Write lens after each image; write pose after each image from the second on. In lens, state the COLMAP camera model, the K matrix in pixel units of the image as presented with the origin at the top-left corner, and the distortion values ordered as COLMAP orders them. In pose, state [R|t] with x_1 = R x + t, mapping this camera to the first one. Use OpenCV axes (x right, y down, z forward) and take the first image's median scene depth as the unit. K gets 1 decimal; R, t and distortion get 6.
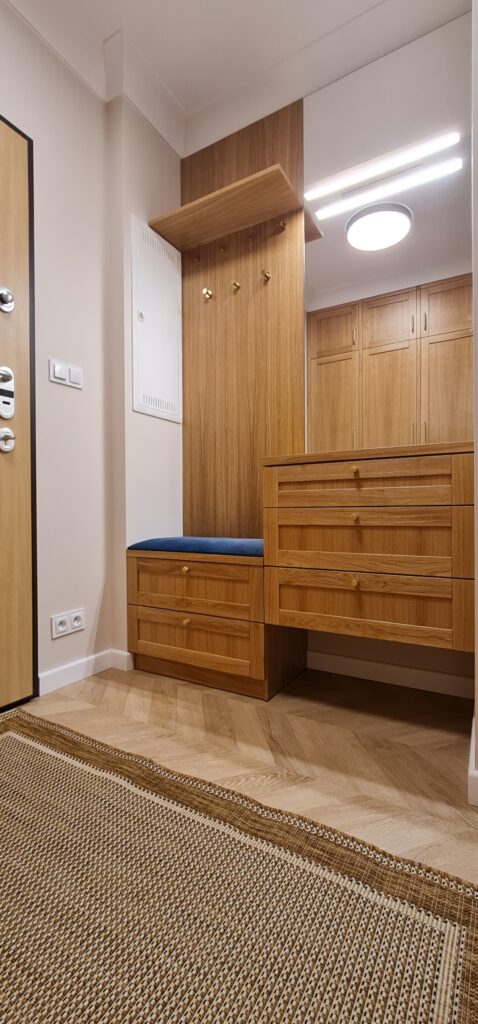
lens RADIAL K [[437.6, 0, 244.6], [0, 437.6, 513.4], [0, 0, 1]] dist [-0.011916, 0.000436]
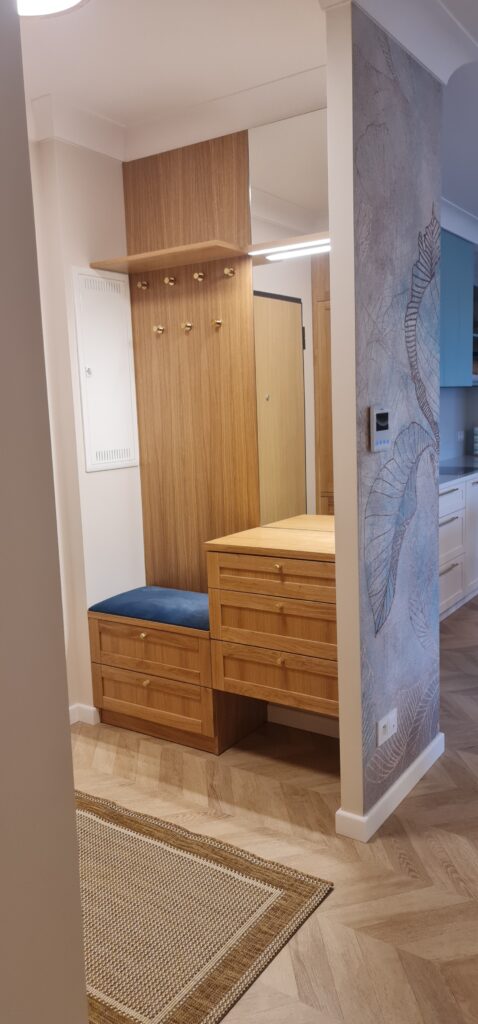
lens RADIAL K [[764.0, 0, 236.3], [0, 764.0, 514.4], [0, 0, 1]] dist [0.041082, -0.007237]
pose [[0.997143, -0.019605, -0.072946, 0.263423], [0.029313, 0.990482, 0.134483, -0.461806], [0.069615, -0.136237, 0.988227, -0.889959]]
